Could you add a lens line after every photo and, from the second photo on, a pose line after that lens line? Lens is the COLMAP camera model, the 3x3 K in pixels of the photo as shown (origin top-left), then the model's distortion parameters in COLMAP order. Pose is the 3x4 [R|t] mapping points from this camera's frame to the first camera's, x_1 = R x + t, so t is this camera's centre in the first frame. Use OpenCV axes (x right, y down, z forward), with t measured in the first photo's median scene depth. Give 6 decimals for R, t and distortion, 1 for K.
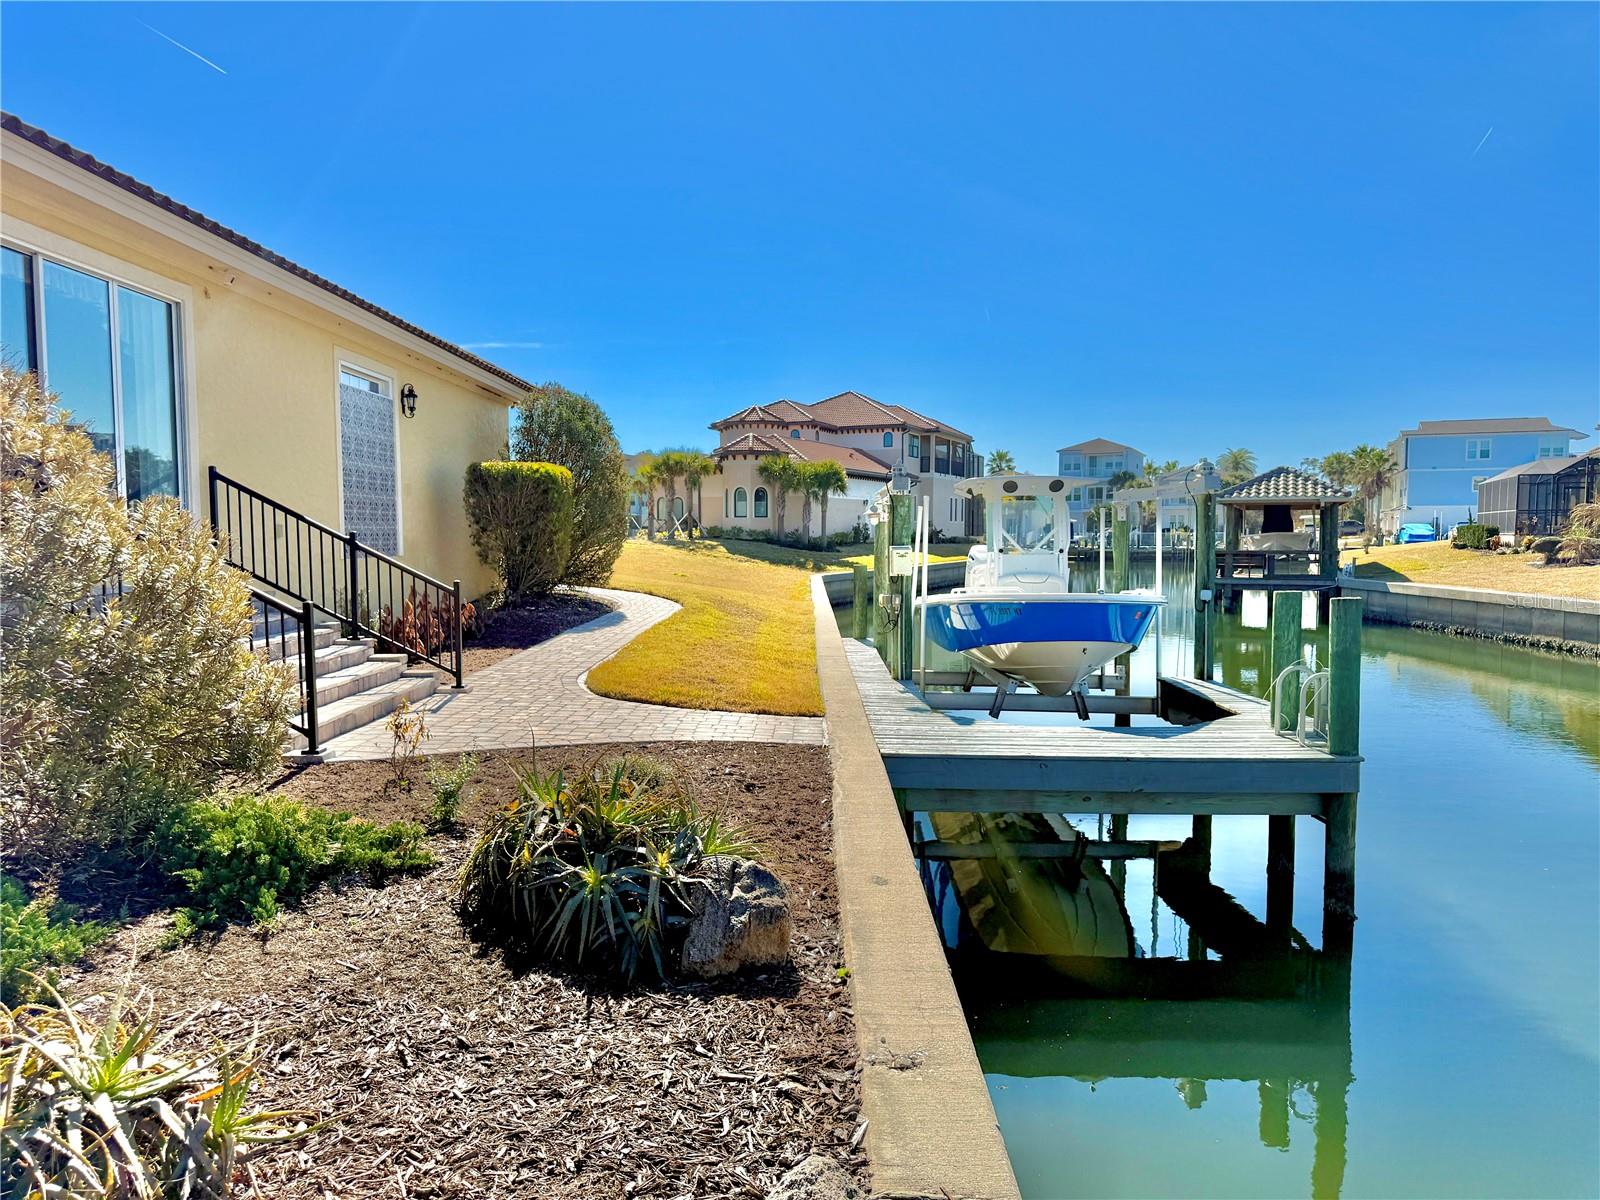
lens RADIAL K [[1119.7, 0, 802.0], [0, 1119.7, 608.5], [0, 0, 1]] dist [0.105233, -0.129377]
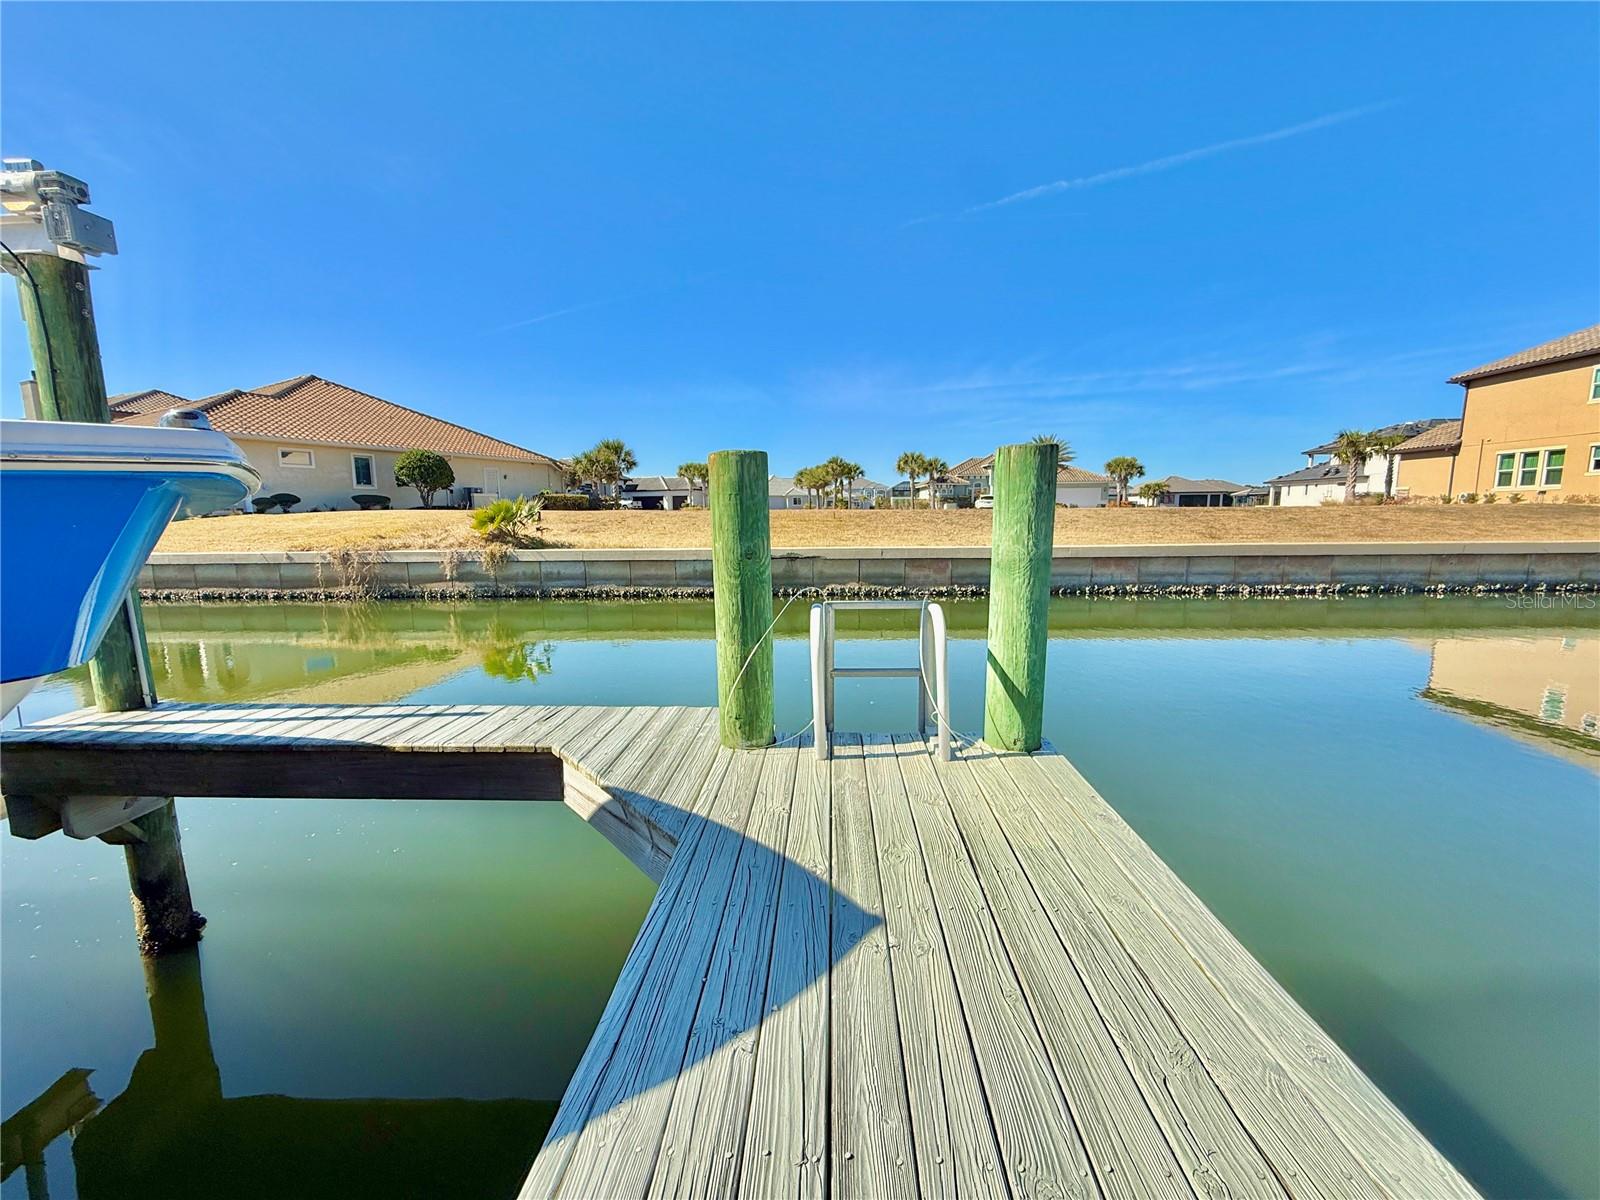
lens RADIAL K [[640.6, 0, 798.2], [0, 640.6, 599.1], [0, 0, 1]] dist [0.000556, -0.000272]
pose [[0.036380, -0.133364, 0.990399, 0.054988], [0.078437, 0.988379, 0.130211, 0.003836], [-0.996255, 0.072947, 0.046418, 0.326059]]
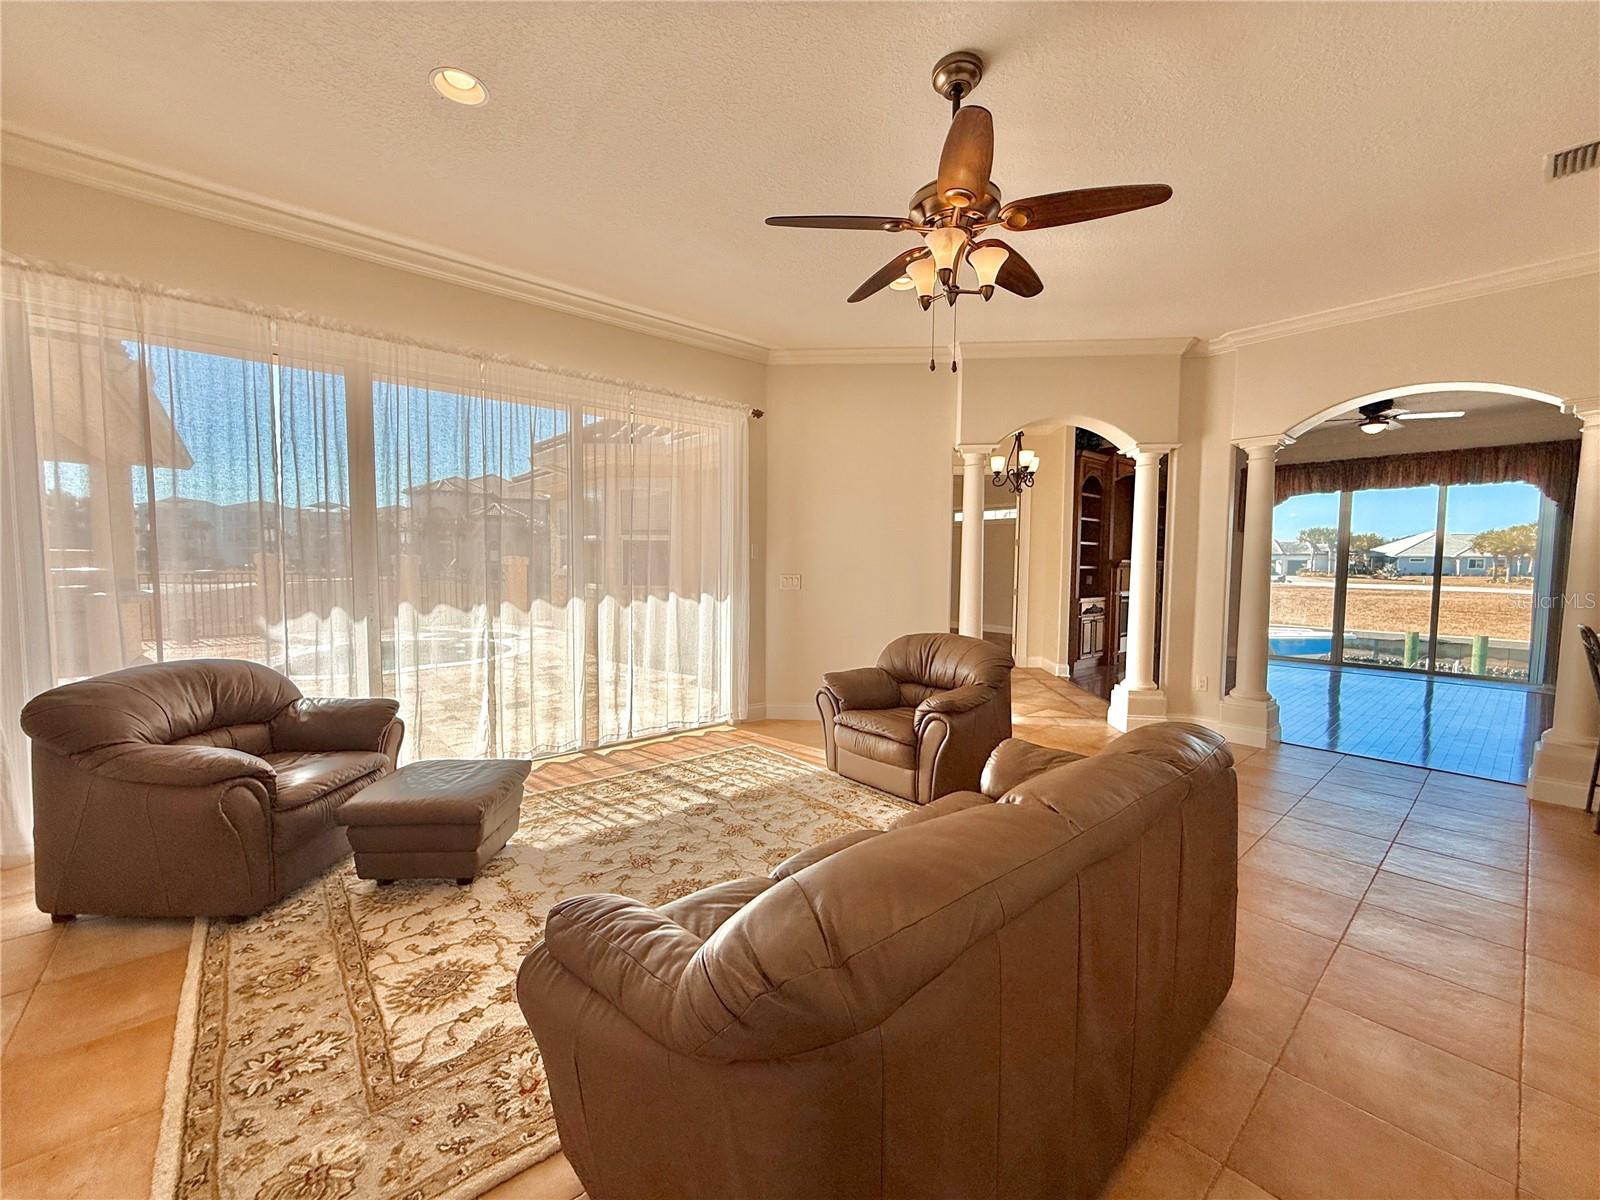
lens RADIAL K [[637.6, 0, 800.0], [0, 637.6, 600.0], [0, 0, 1]] dist [0.003700, 0.000124]
pose [[0.753969, -0.031310, 0.656163, -0.579502], [0.033113, 0.999405, 0.009640, -0.051195], [-0.656075, 0.014459, 0.754557, 0.271772]]
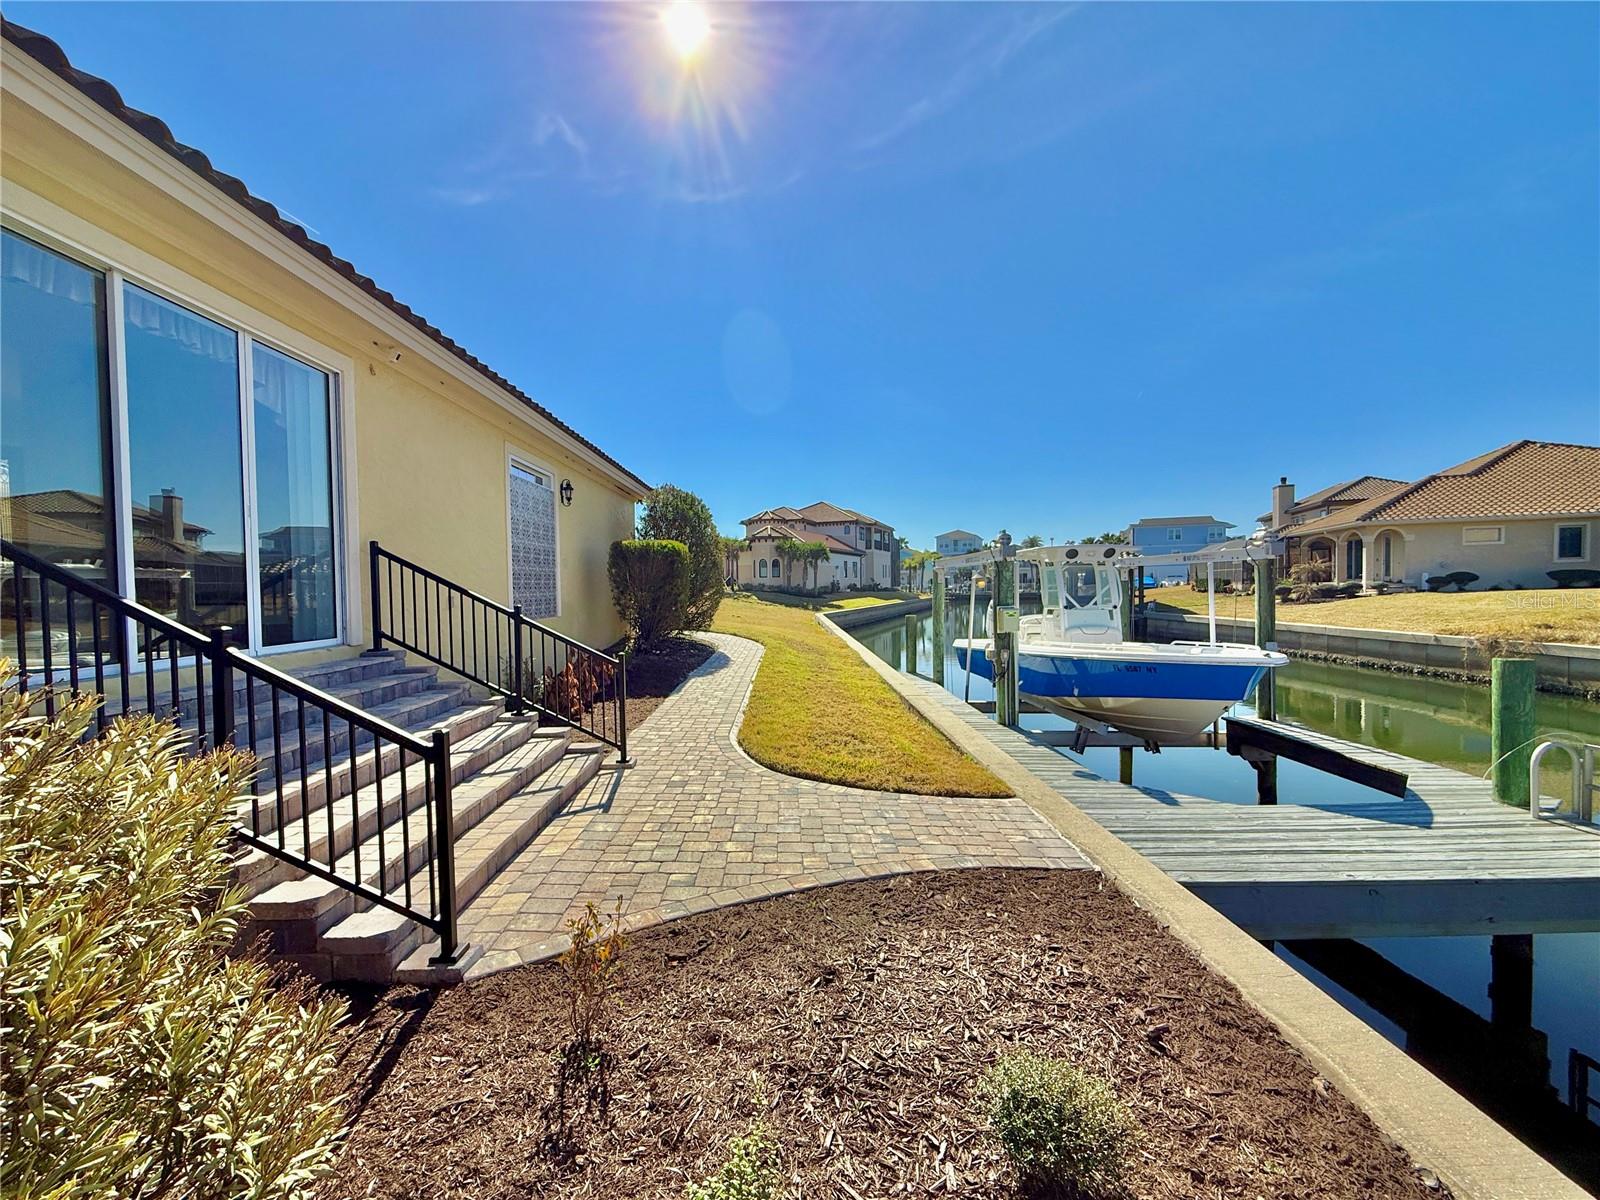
lens RADIAL K [[637.6, 0, 800.0], [0, 637.6, 600.0], [0, 0, 1]] dist [0.003700, 0.000124]
pose [[0.999440, -0.012749, 0.030943, -0.061844], [0.014085, 0.998959, -0.043379, -0.016551], [-0.030358, 0.043791, 0.998579, 0.162044]]
